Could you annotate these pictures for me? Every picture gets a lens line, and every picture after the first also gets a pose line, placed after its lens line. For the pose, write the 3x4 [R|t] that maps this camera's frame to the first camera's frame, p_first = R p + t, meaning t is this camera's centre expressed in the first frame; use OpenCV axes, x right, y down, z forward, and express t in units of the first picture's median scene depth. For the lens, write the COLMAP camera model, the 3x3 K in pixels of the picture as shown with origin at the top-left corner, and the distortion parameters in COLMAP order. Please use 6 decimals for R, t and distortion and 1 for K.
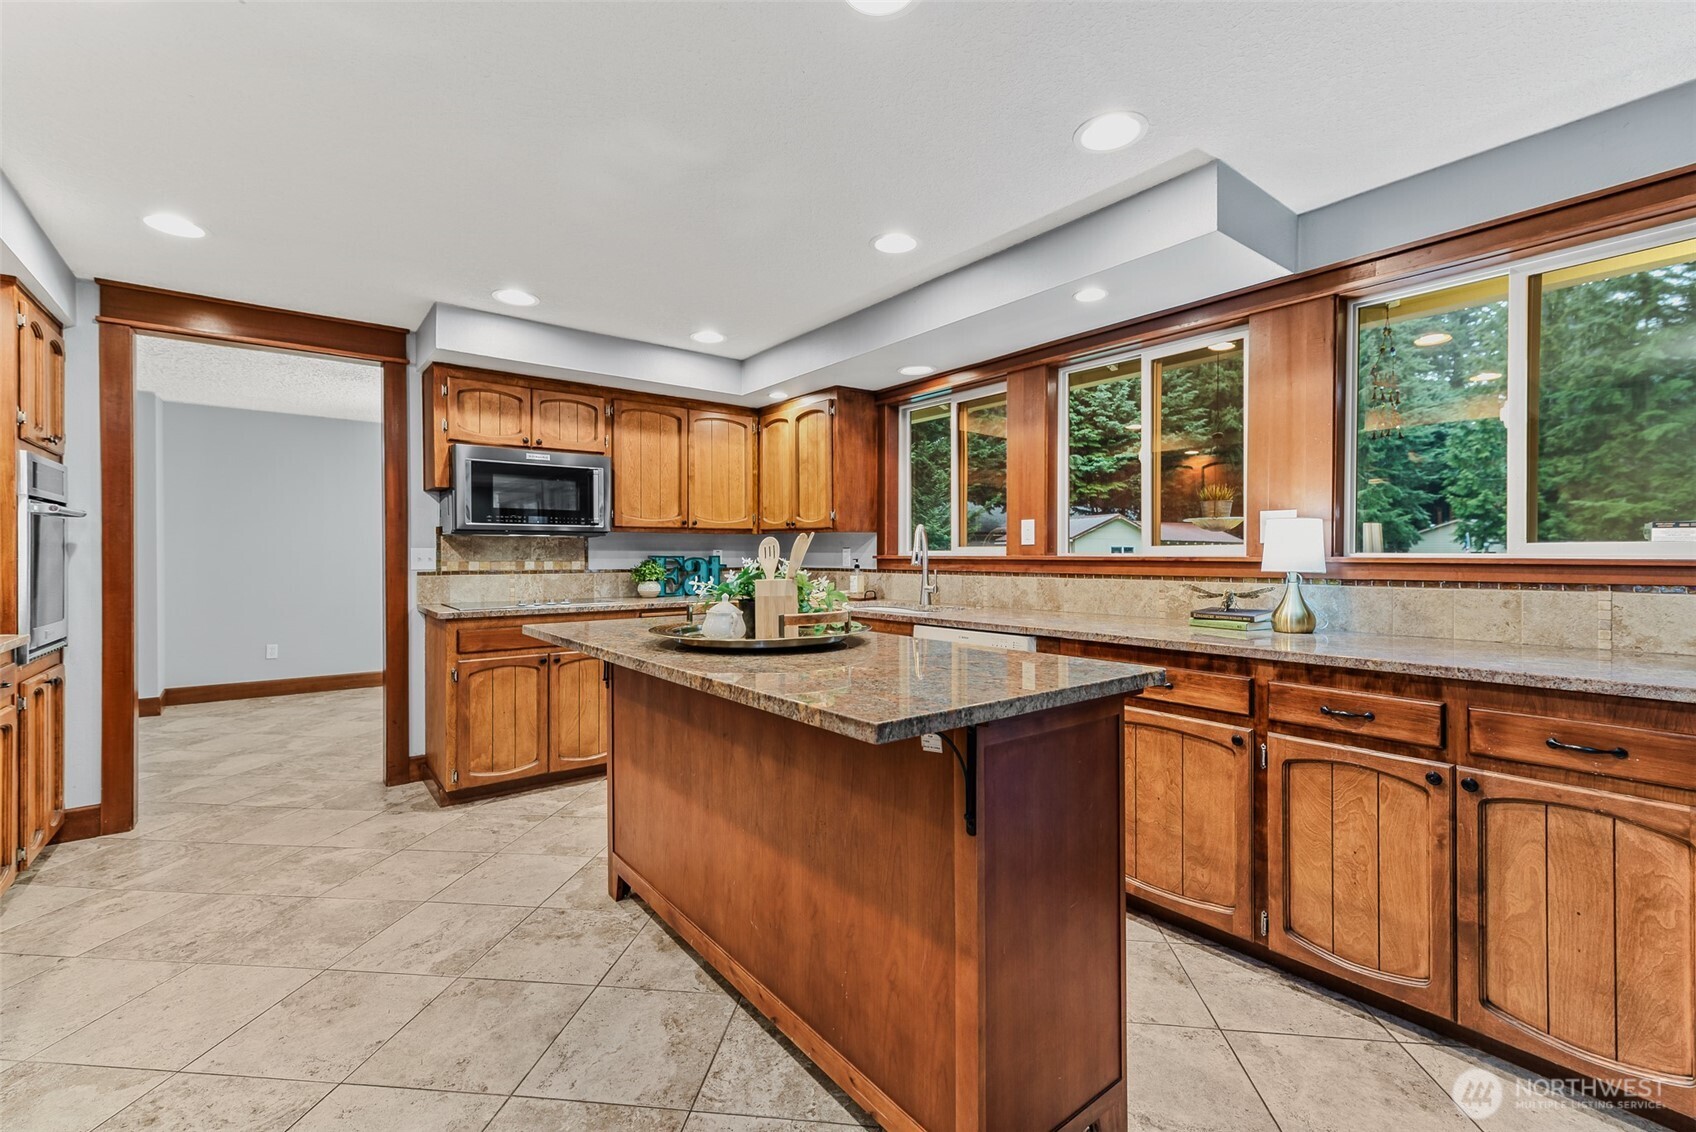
lens RADIAL K [[736.3, 0, 852.8], [0, 736.3, 555.5], [0, 0, 1]] dist [0.012563, 0.000523]
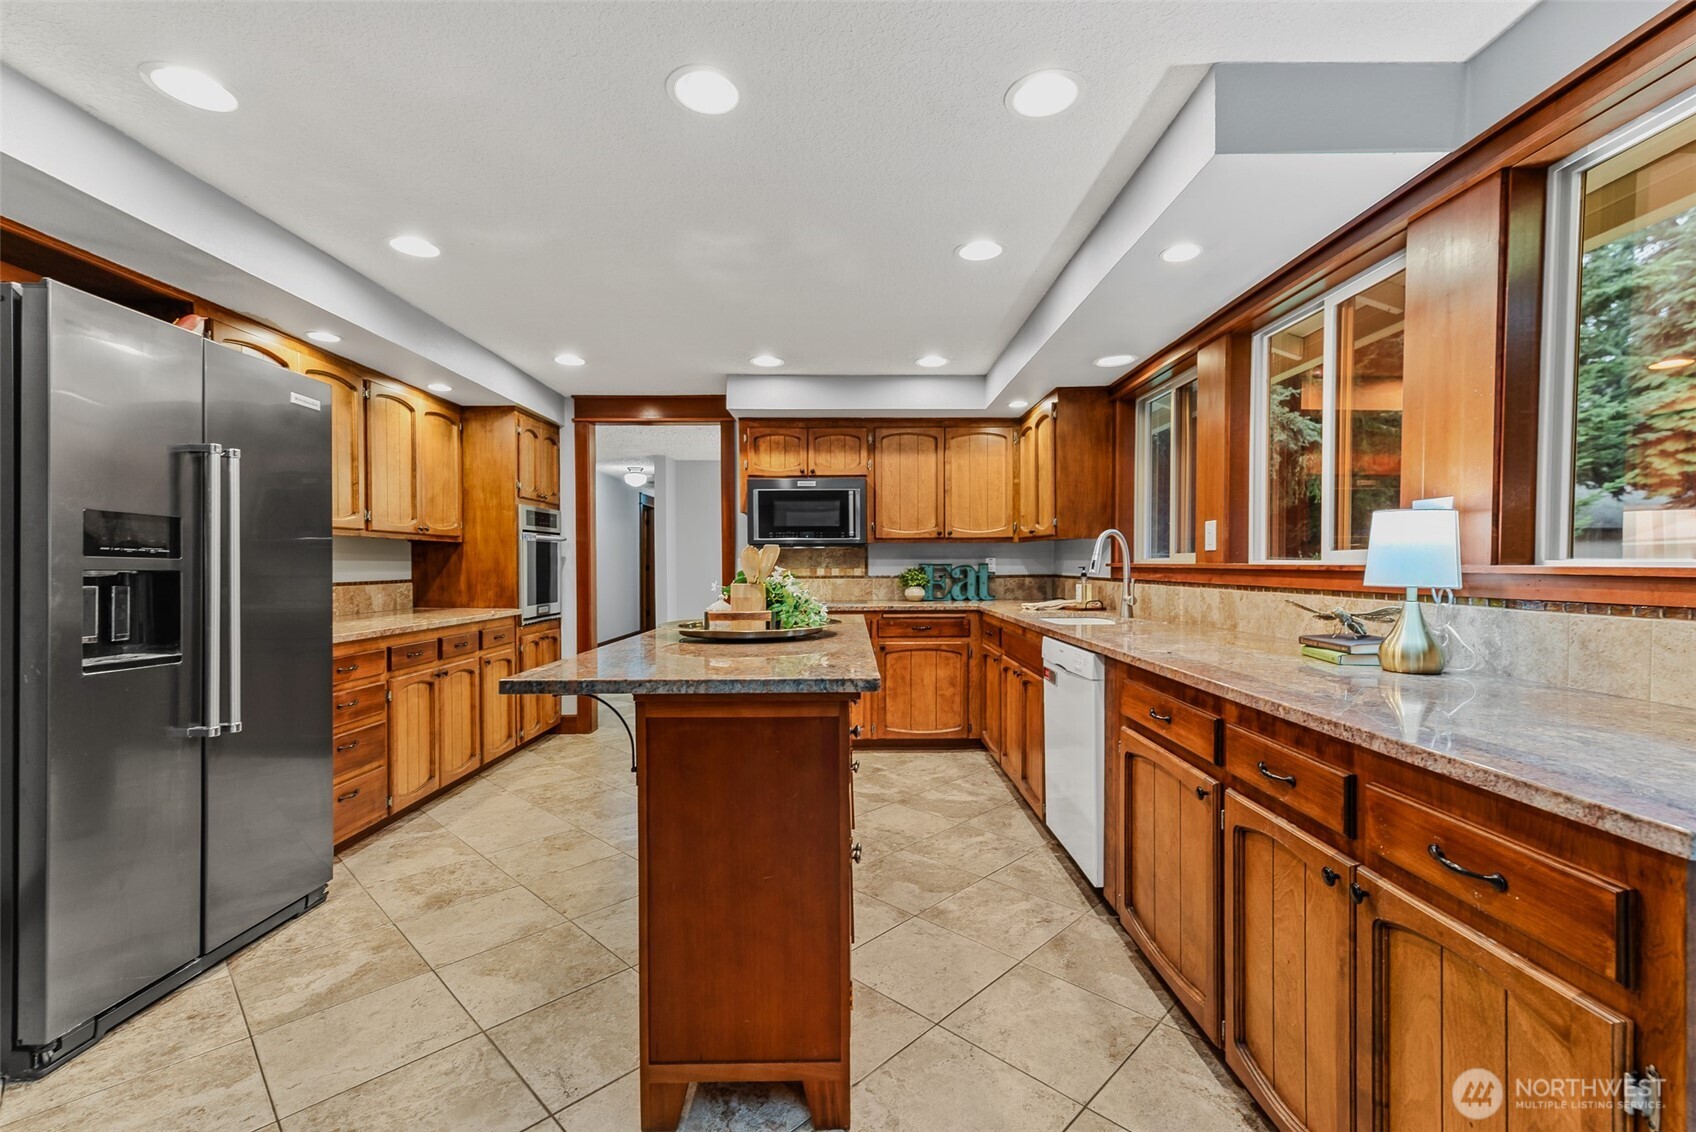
lens RADIAL K [[736.3, 0, 857.9], [0, 736.3, 576.3], [0, 0, 1]] dist [0.012563, 0.000523]
pose [[0.791462, 0.009469, -0.611145, 0.422919], [0.001777, 0.999840, 0.017791, -0.000792], [0.611215, -0.015167, 0.791319, 0.081286]]
